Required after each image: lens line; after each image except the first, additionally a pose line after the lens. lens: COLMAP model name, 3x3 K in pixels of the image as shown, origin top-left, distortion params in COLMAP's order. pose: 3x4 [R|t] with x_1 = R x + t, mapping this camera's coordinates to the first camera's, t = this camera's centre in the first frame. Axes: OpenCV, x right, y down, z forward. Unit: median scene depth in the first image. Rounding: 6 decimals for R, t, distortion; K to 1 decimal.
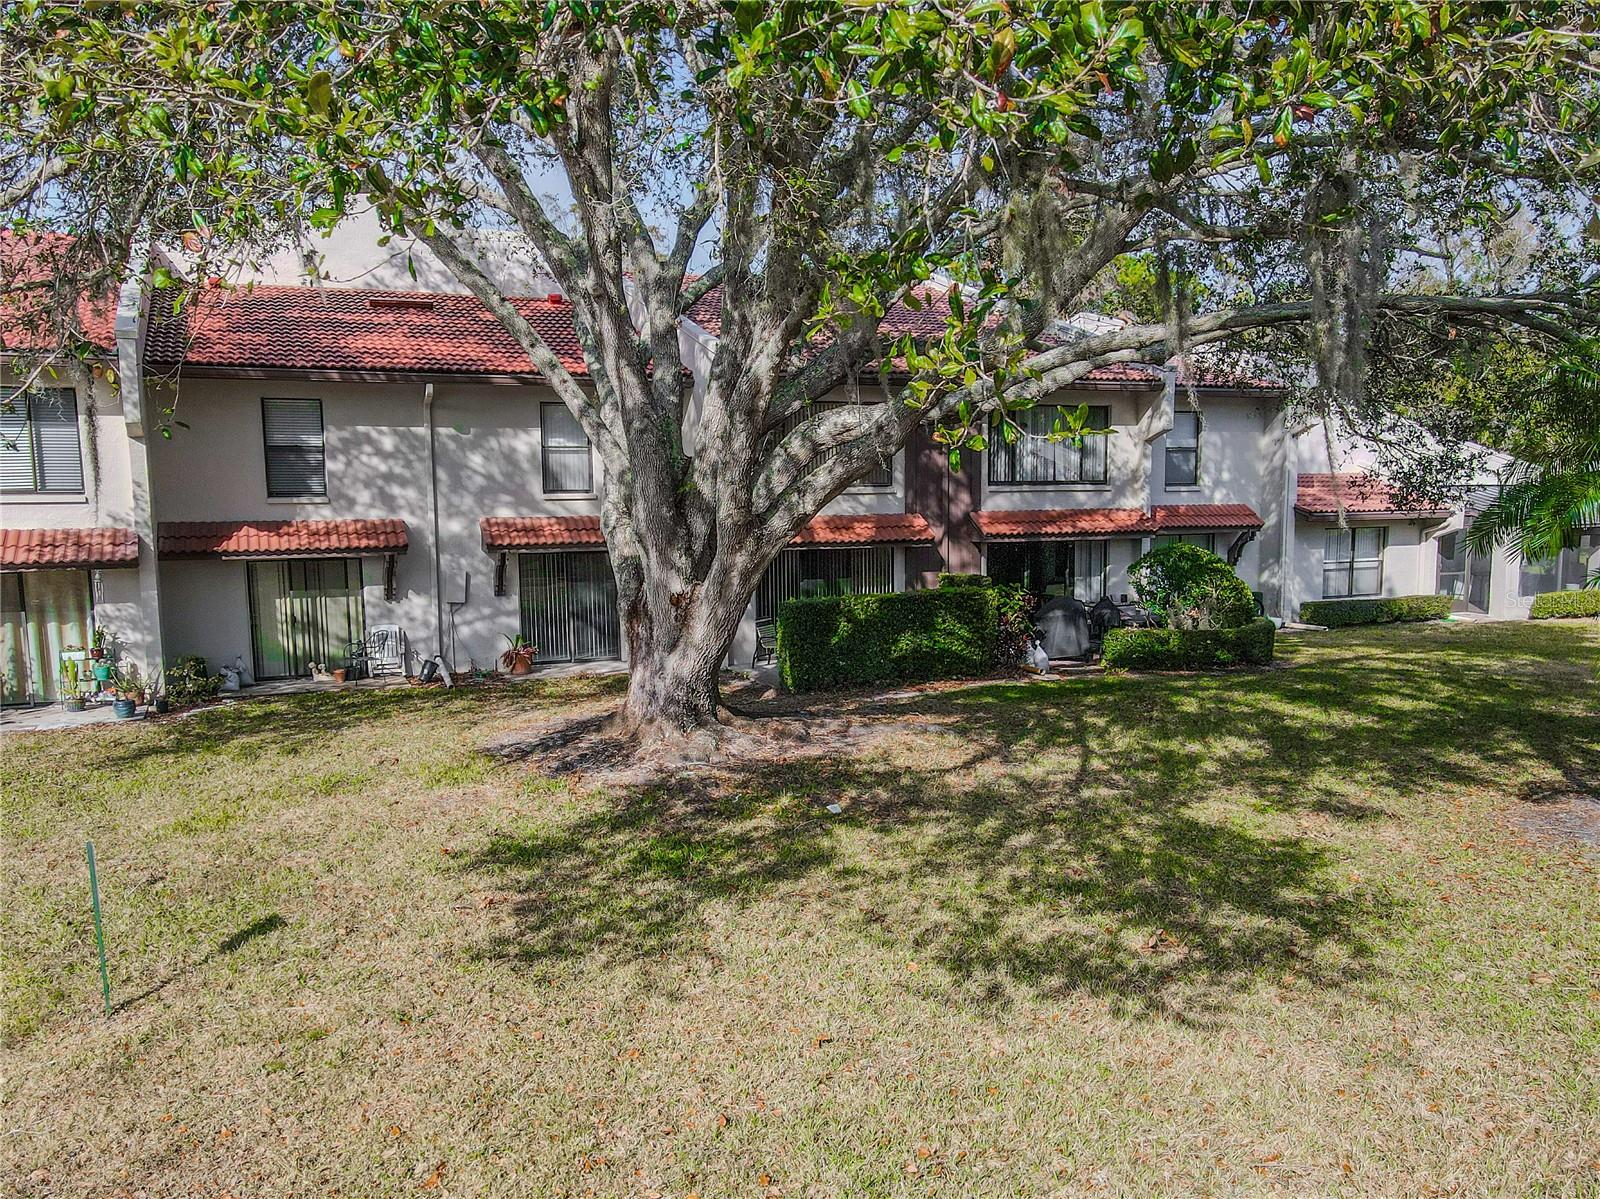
lens RADIAL K [[1103.7, 0, 800.0], [0, 1103.7, 599.5], [0, 0, 1]] dist [-0.009034, 0.195910]
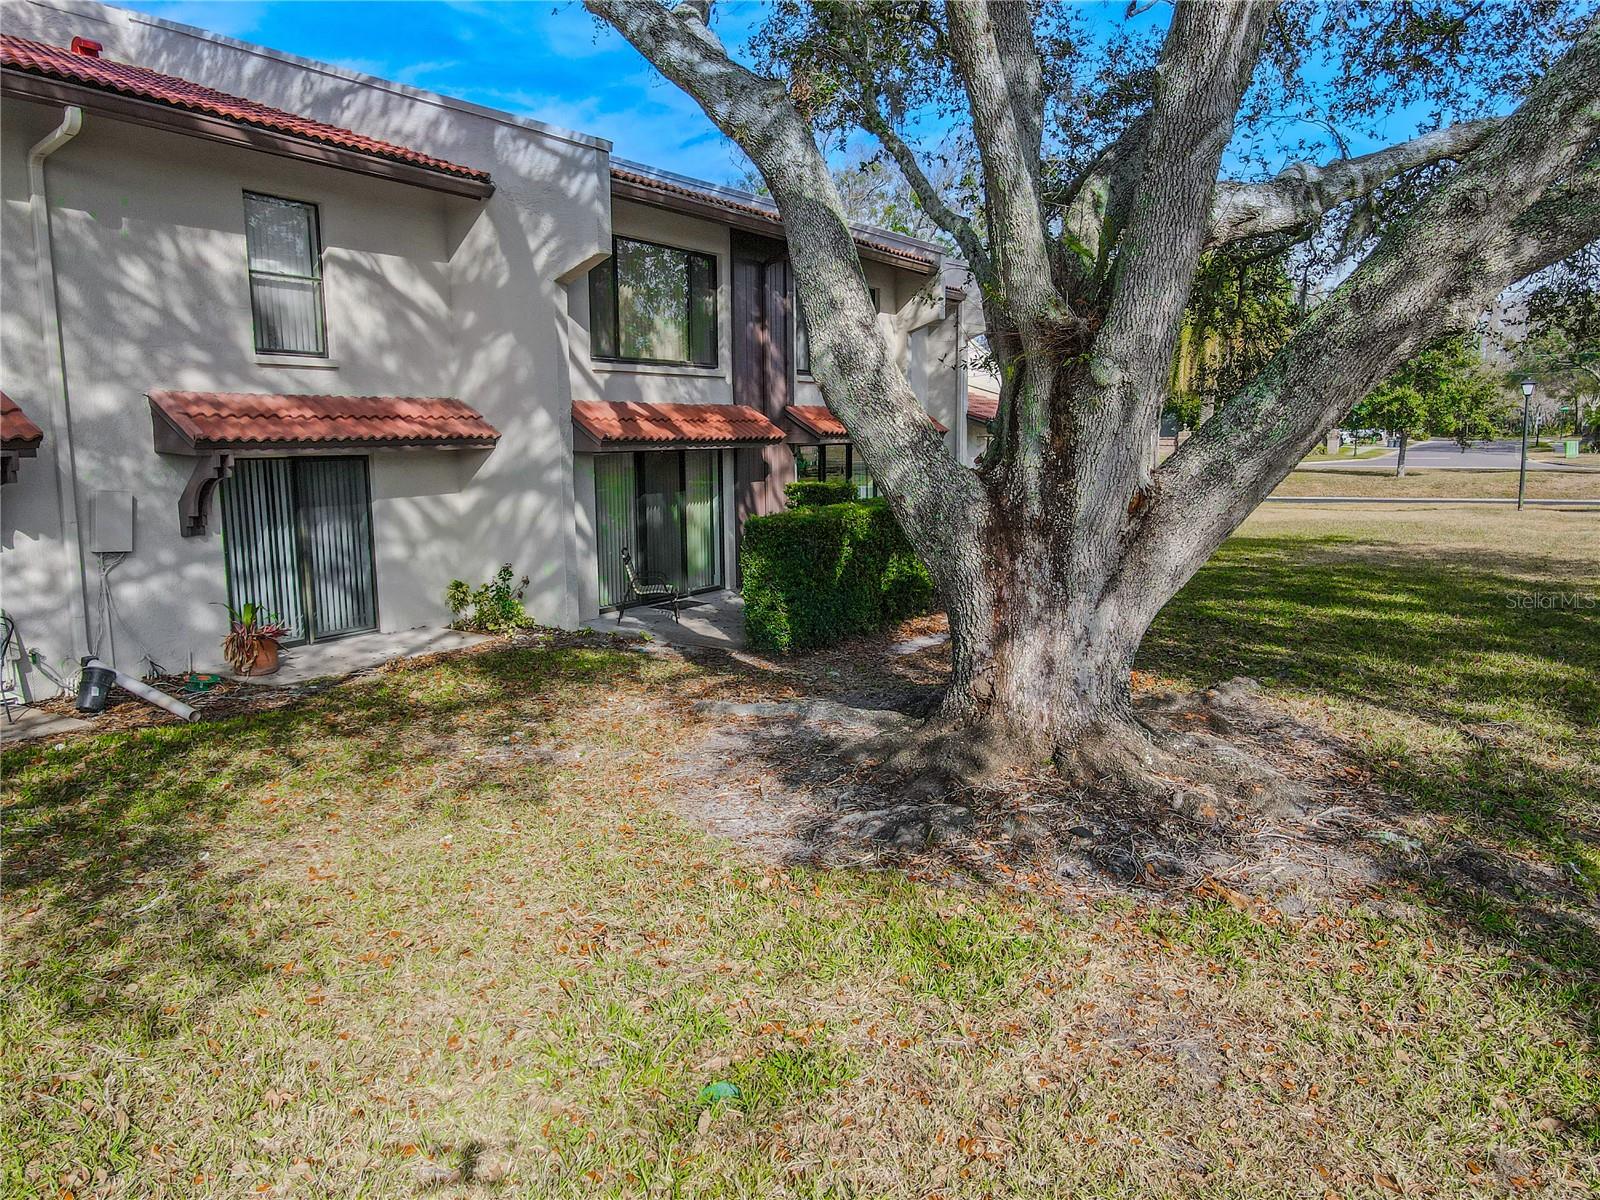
lens RADIAL K [[1103.7, 0, 800.0], [0, 1103.7, 600.0], [0, 0, 1]] dist [-0.009034, 0.195910]
pose [[0.865885, -0.071000, 0.495179, -0.291473], [0.036070, 0.996161, 0.079759, -0.001948], [-0.498941, -0.051201, 0.865122, 0.341914]]
